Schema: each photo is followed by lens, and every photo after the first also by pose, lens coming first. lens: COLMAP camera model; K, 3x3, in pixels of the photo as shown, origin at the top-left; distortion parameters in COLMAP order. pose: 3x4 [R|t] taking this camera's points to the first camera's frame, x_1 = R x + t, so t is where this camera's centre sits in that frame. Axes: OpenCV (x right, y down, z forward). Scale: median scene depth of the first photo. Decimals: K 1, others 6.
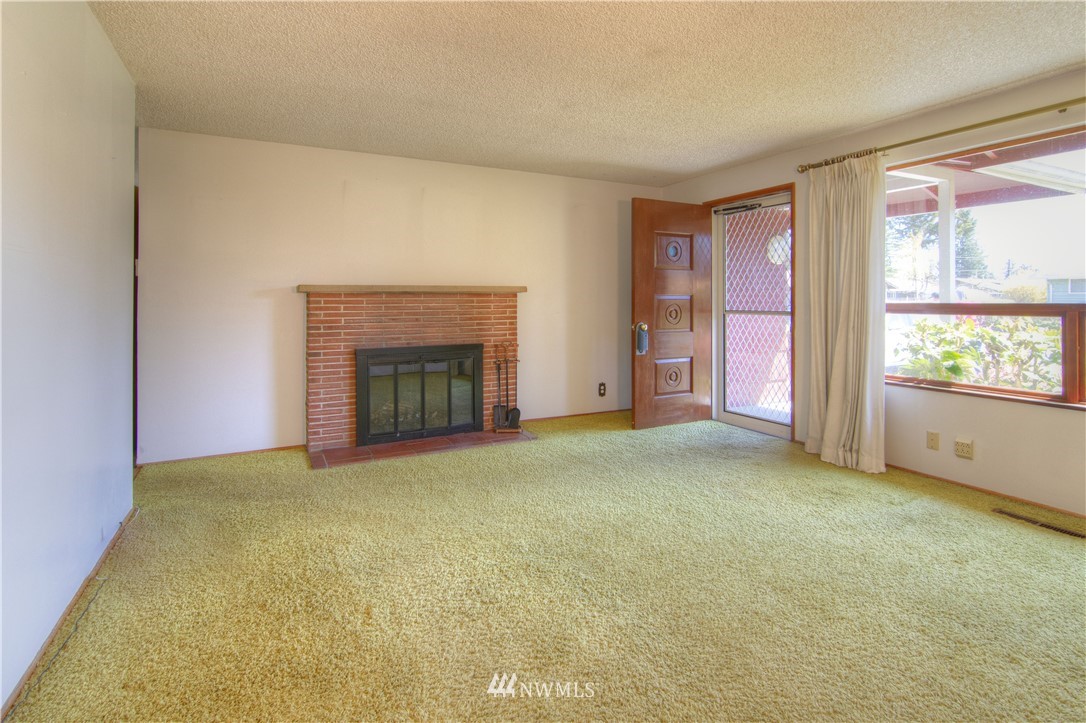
lens RADIAL K [[529.3, 0, 543.1], [0, 529.3, 308.9], [0, 0, 1]] dist [0.002920, 0.000771]
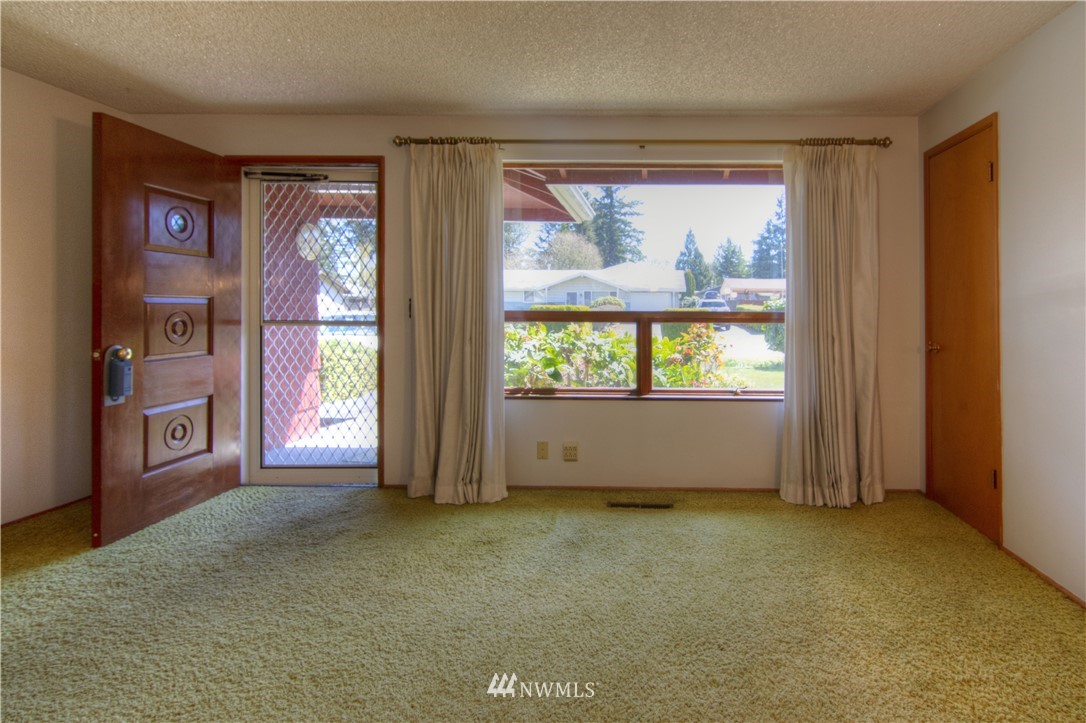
lens RADIAL K [[529.3, 0, 543.1], [0, 529.3, 308.9], [0, 0, 1]] dist [0.002920, 0.000771]
pose [[0.478155, 0.001697, 0.878274, -0.086347], [0.007119, 0.999958, -0.005808, -0.005621], [-0.878247, 0.009030, 0.478123, 0.356627]]
